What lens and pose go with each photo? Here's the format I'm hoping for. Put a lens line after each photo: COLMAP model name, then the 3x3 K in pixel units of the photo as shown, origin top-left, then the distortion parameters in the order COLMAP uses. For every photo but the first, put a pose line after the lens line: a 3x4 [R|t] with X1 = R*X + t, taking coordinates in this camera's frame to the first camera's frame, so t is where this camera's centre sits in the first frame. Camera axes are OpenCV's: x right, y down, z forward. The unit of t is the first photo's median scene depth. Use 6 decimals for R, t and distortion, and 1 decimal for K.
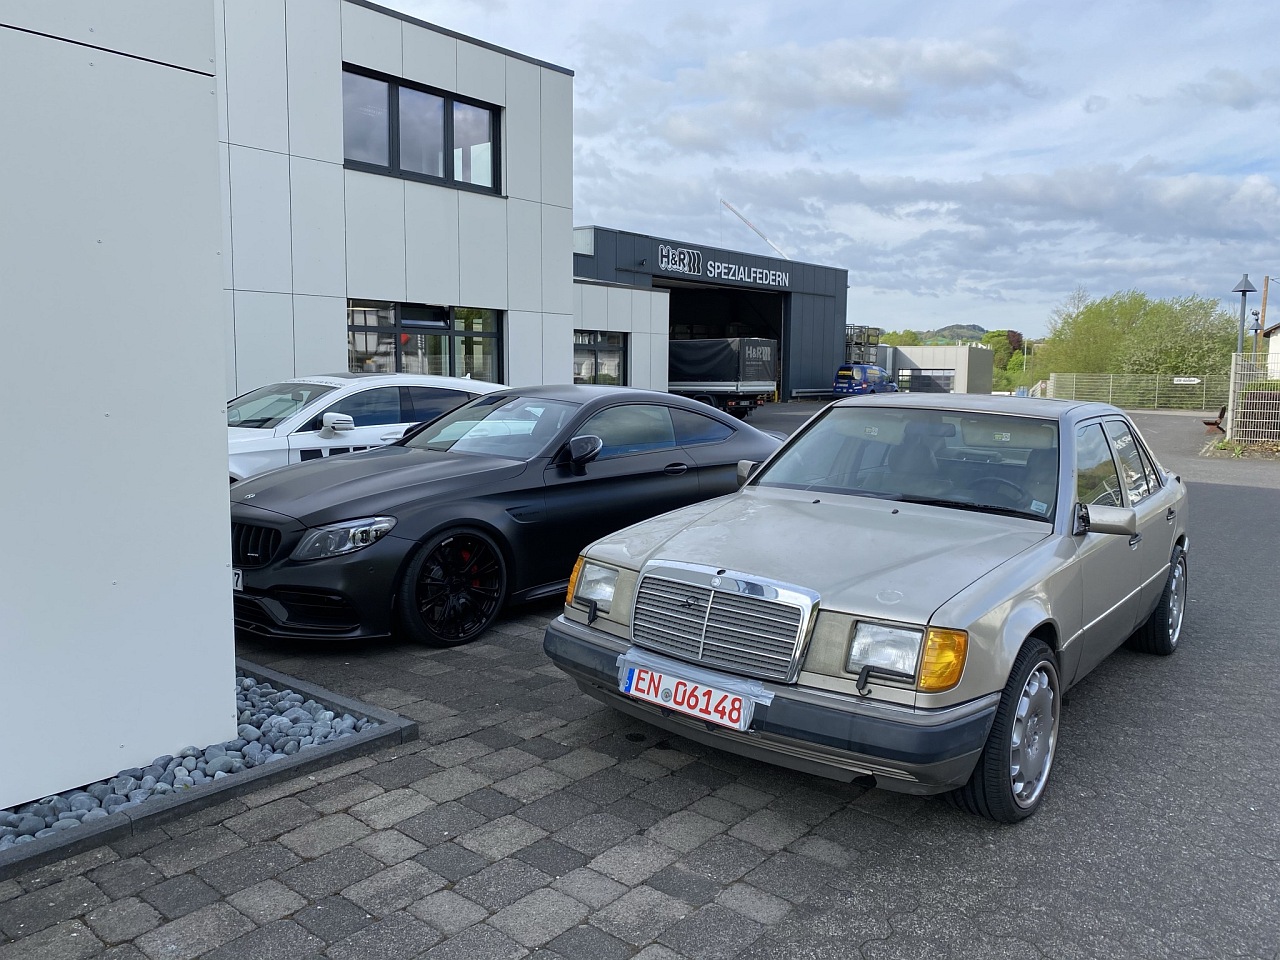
lens RADIAL K [[991.6, 0, 640.5], [0, 991.6, 486.9], [0, 0, 1]] dist [0.019598, -0.028038]
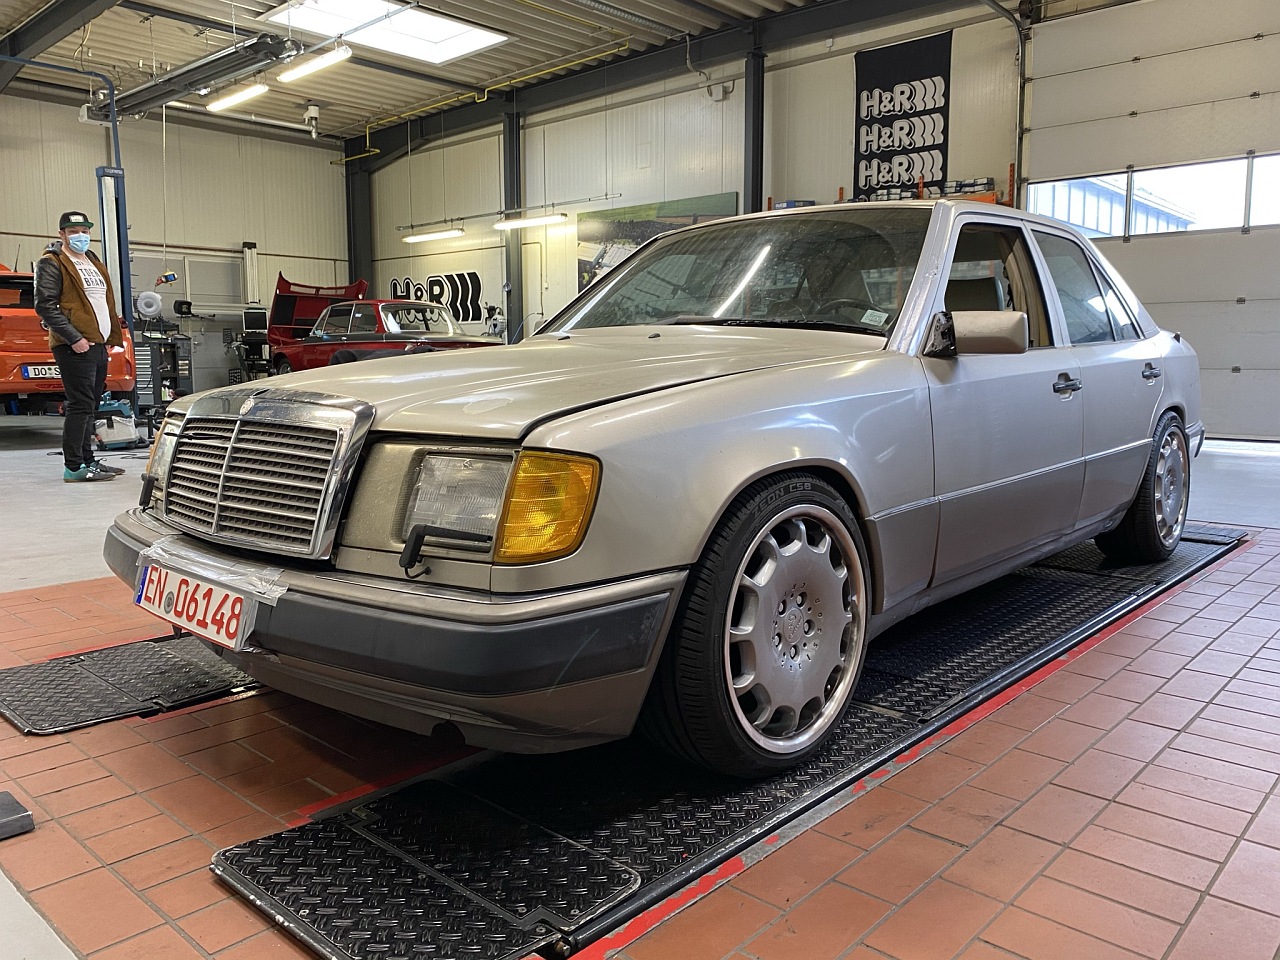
lens RADIAL K [[991.6, 0, 638.5], [0, 991.6, 472.2], [0, 0, 1]] dist [0.019598, -0.028038]
pose [[0.995885, -0.043094, -0.079722, 0.377551], [0.043336, 0.999060, 0.001311, 0.147025], [0.079591, -0.004760, 0.996816, 0.431188]]
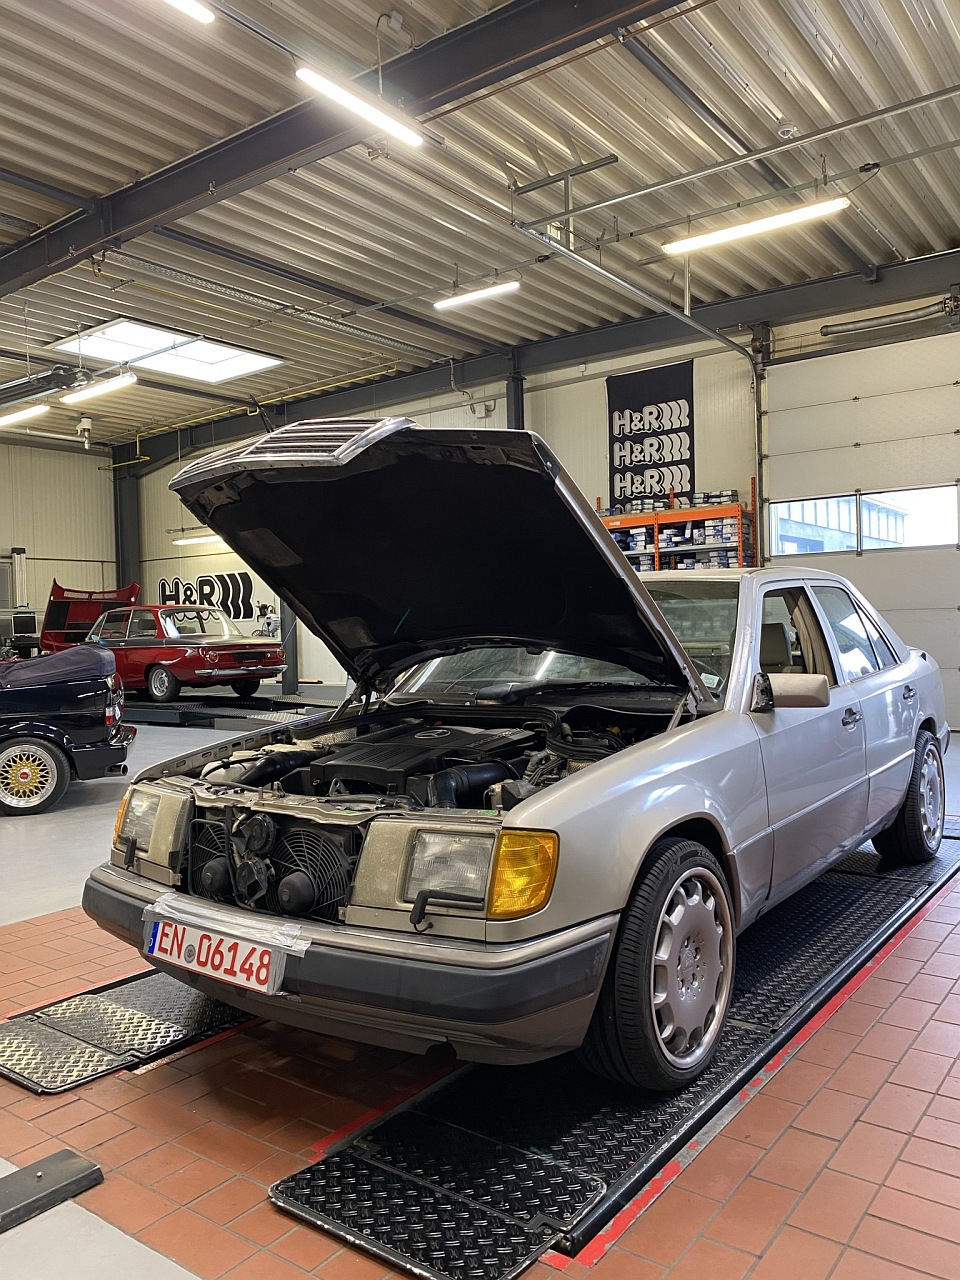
lens RADIAL K [[991.6, 0, 469.3], [0, 991.6, 650.2], [0, 0, 1]] dist [0.019598, -0.028038]
pose [[0.996849, -0.078048, 0.014172, 0.252333], [0.079017, 0.992727, -0.090825, 0.069469], [-0.006980, 0.091659, 0.995766, 0.239743]]
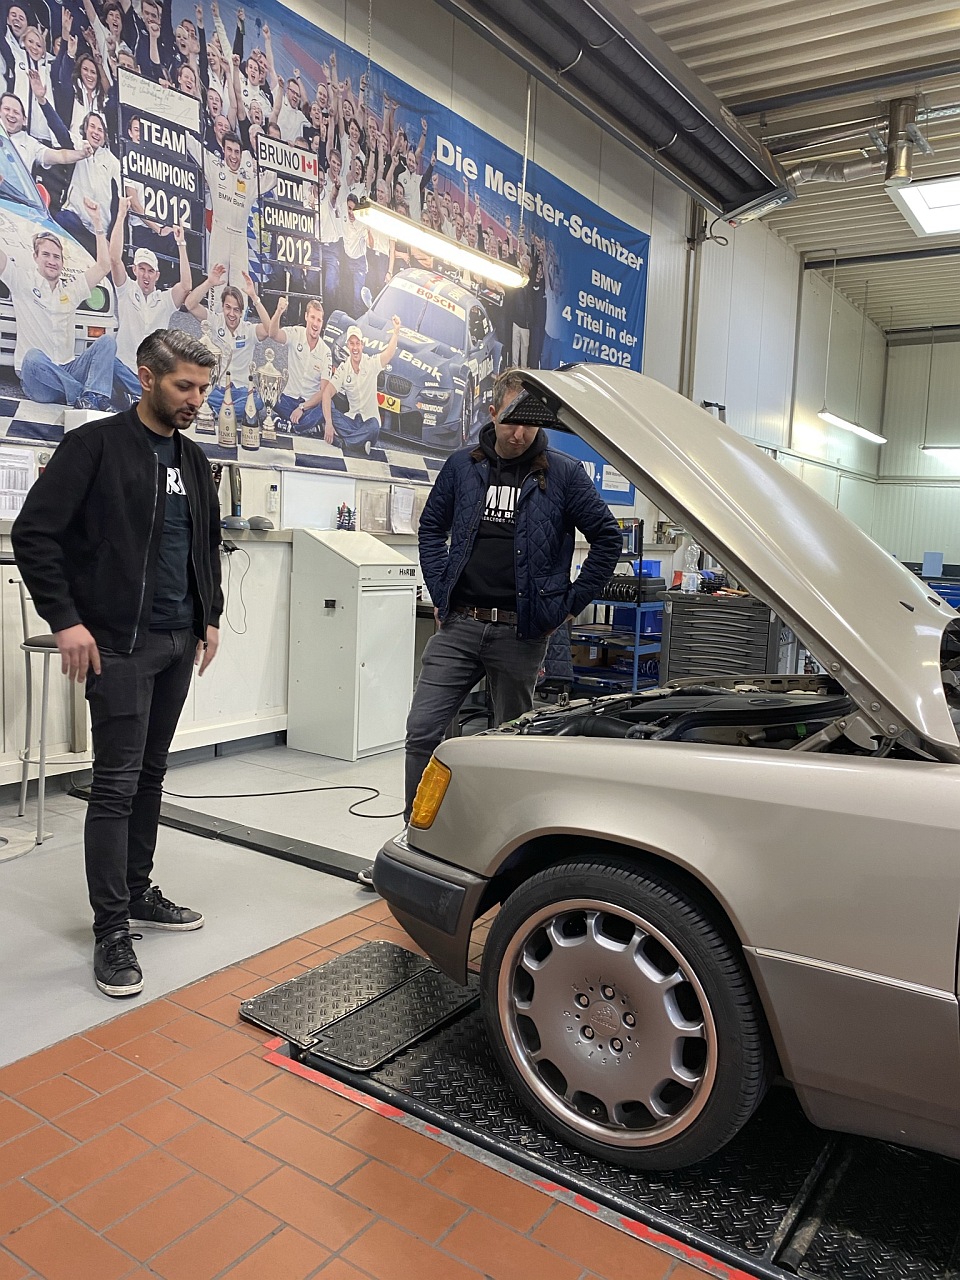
lens RADIAL K [[991.6, 0, 478.4], [0, 991.6, 636.3], [0, 0, 1]] dist [0.019598, -0.028038]
pose [[0.074654, 0.061036, -0.995340, 1.037322], [-0.149917, 0.987468, 0.049309, 0.002037], [0.985876, 0.145537, 0.082869, 0.899193]]
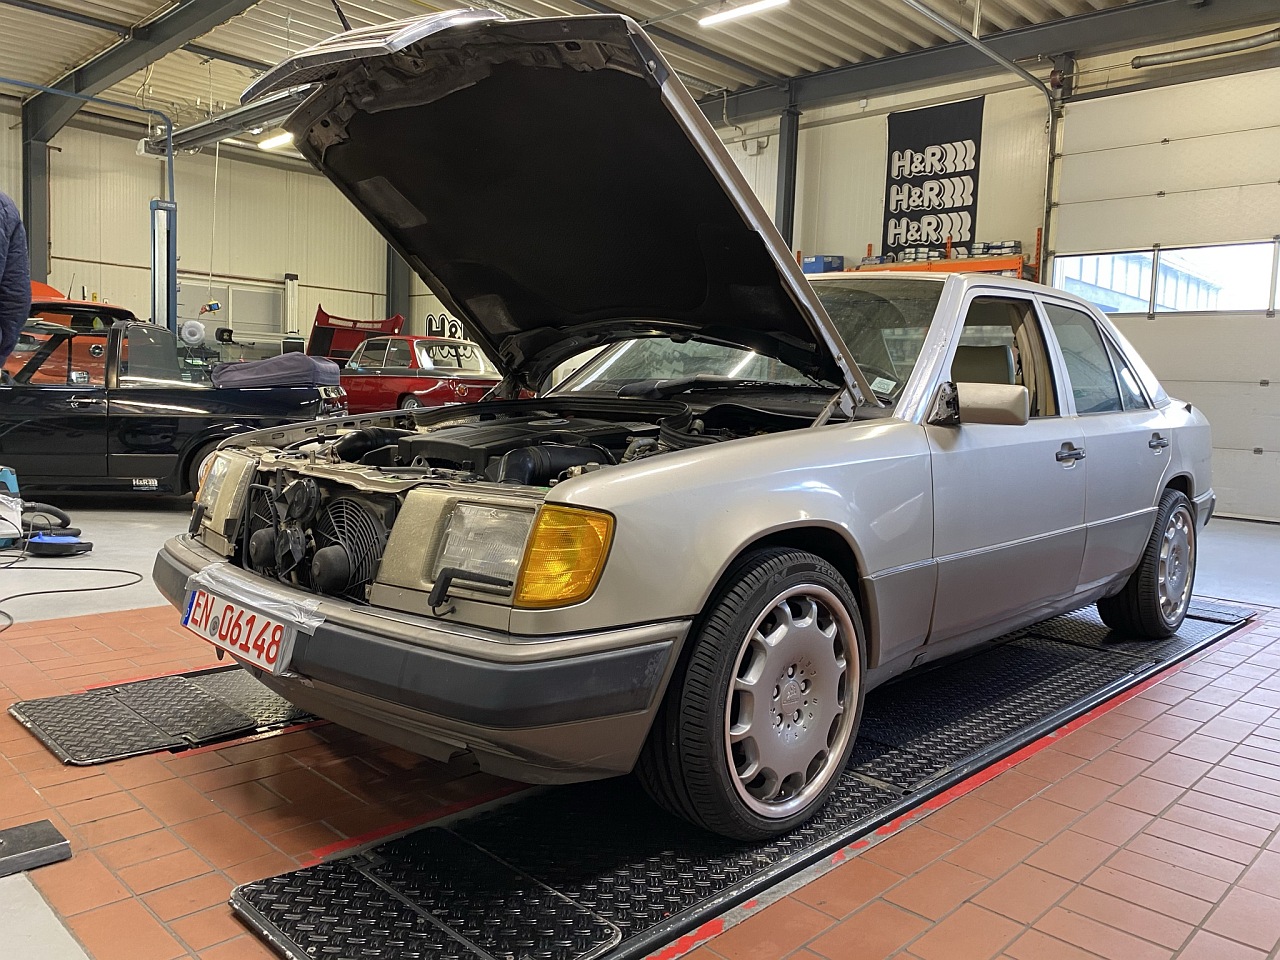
lens RADIAL K [[991.6, 0, 634.0], [0, 991.6, 474.3], [0, 0, 1]] dist [0.019598, -0.028038]
pose [[0.994294, -0.003355, -0.106625, 0.388616], [-0.000586, 0.999319, -0.036904, 0.137626], [0.106676, 0.036756, 0.993614, 0.381281]]
